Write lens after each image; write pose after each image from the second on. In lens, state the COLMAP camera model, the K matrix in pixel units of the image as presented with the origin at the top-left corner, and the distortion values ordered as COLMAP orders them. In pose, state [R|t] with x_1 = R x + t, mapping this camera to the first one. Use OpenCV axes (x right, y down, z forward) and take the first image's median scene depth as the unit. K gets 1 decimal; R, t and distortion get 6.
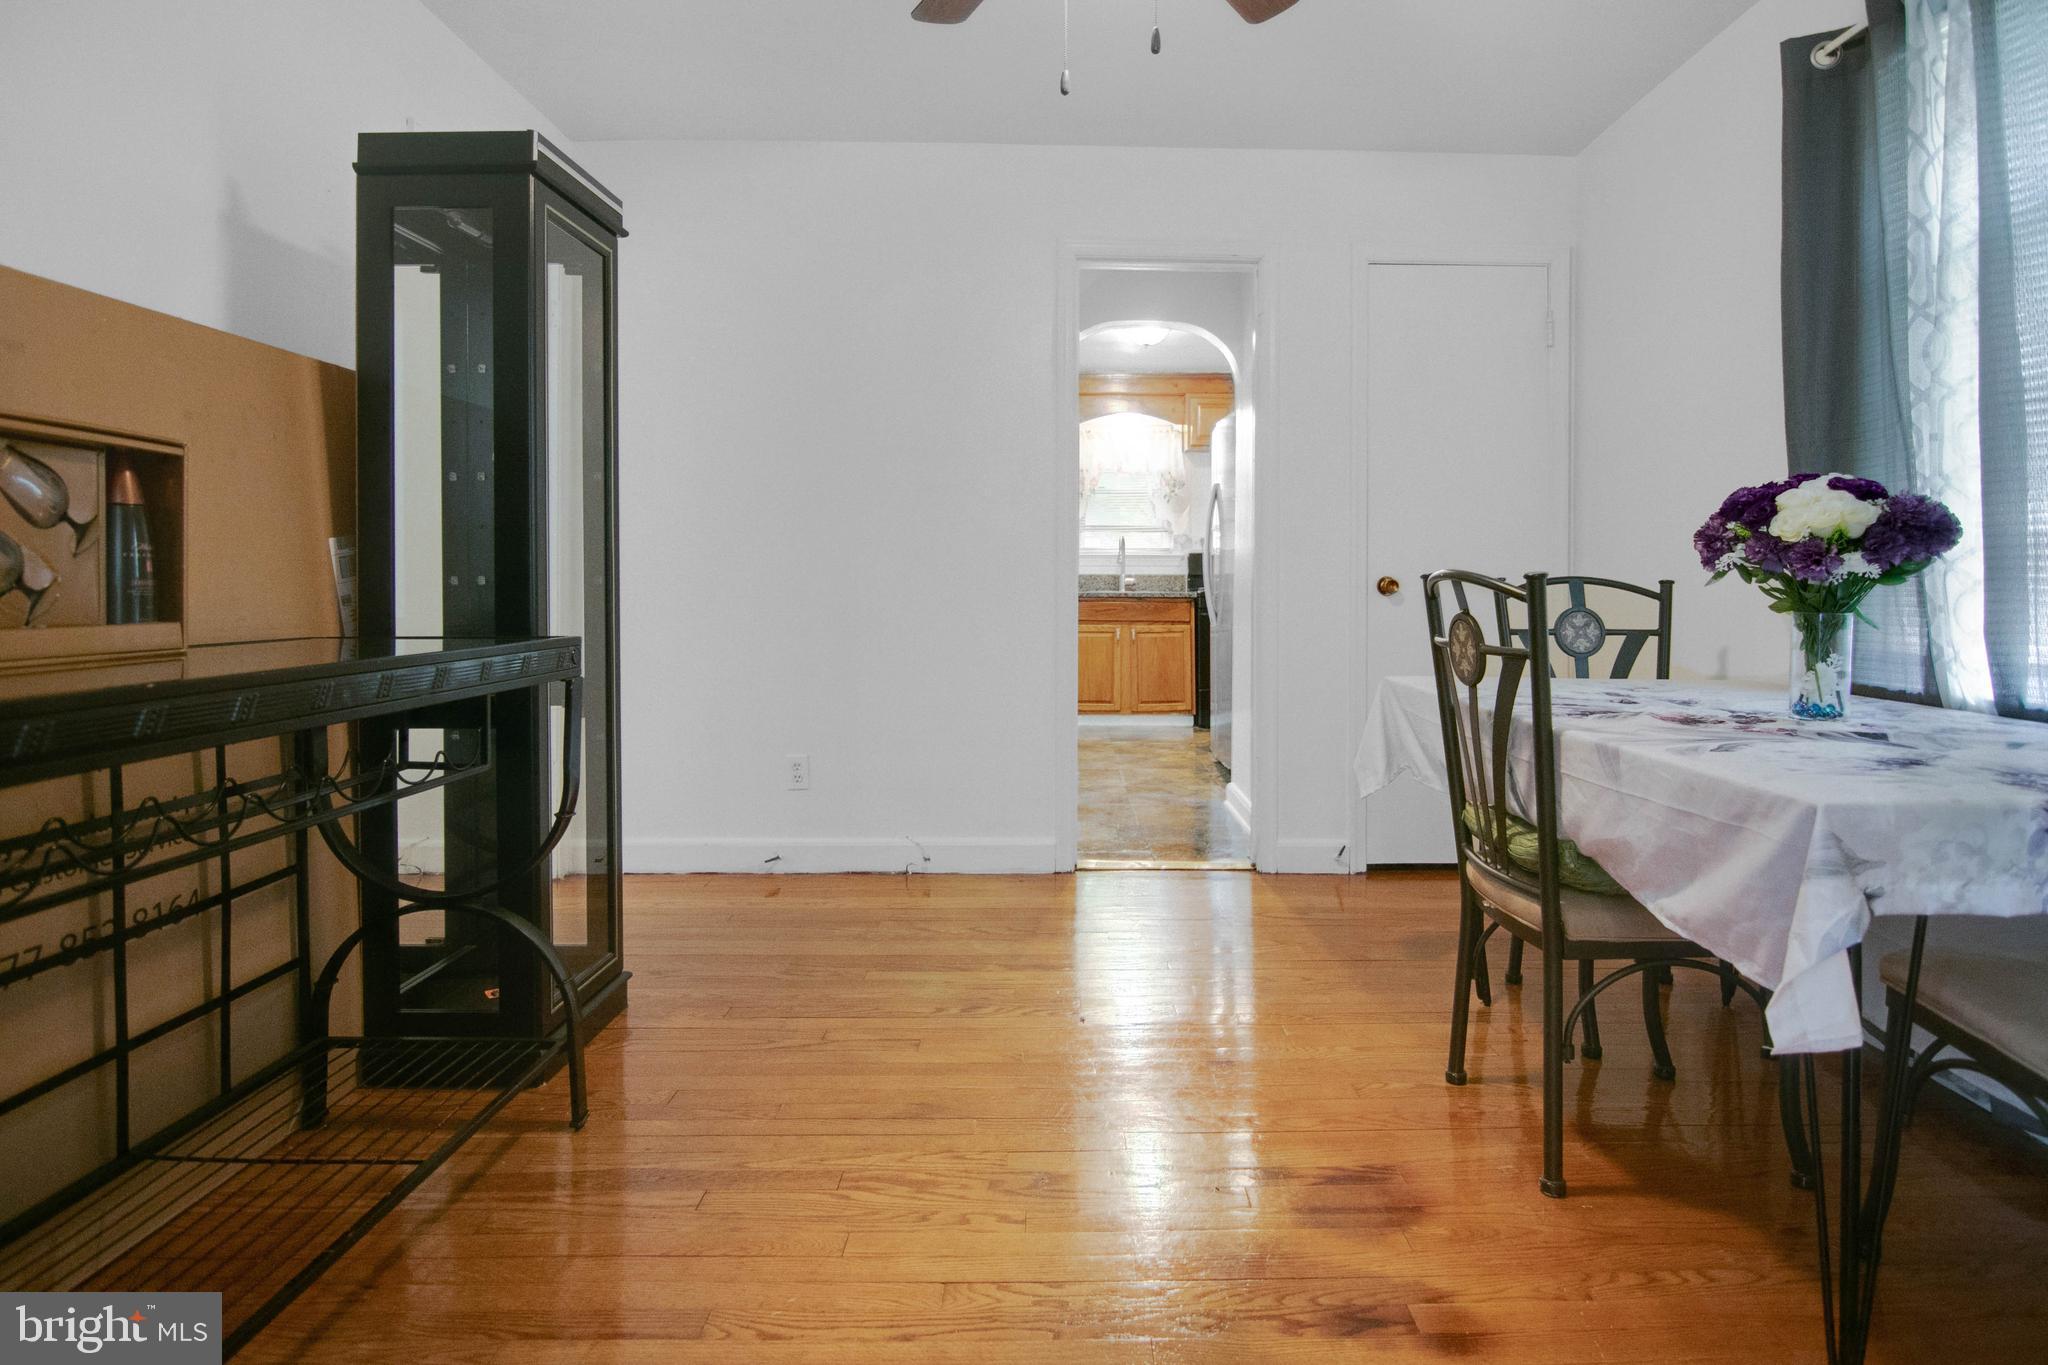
lens RADIAL K [[1100.2, 0, 1087.1], [0, 1100.2, 589.4], [0, 0, 1]] dist [-0.002970, -0.013506]
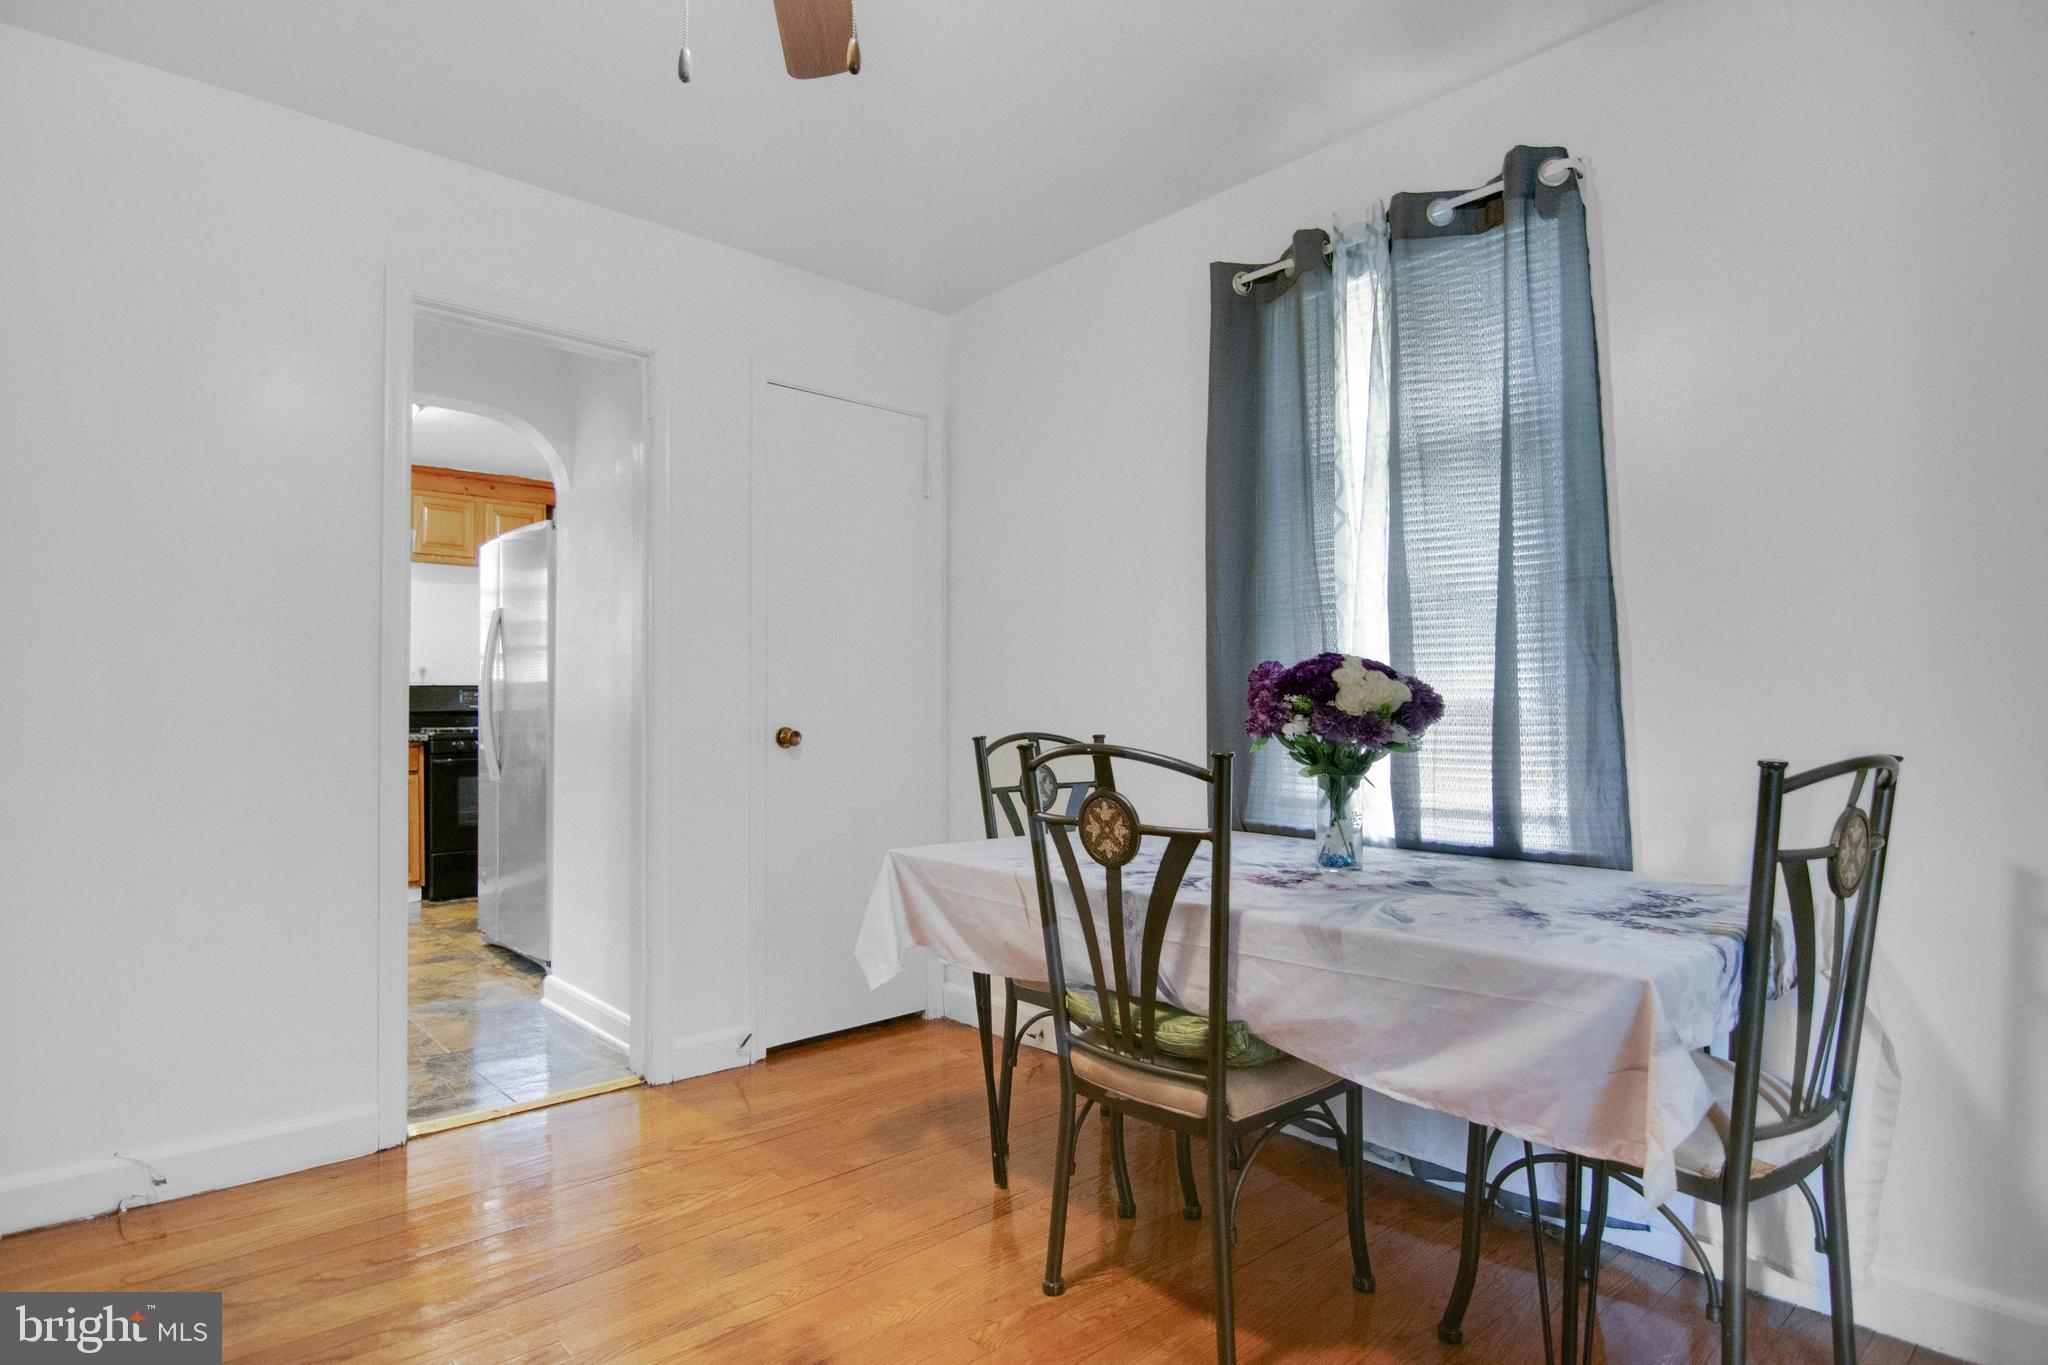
lens RADIAL K [[1100.2, 0, 1069.6], [0, 1100.2, 695.9], [0, 0, 1]] dist [-0.002970, -0.013506]
pose [[0.755483, 0.006767, 0.655133, -0.272657], [0.004976, 0.999859, -0.016066, -0.040653], [-0.655149, 0.015398, 0.755343, 0.293968]]
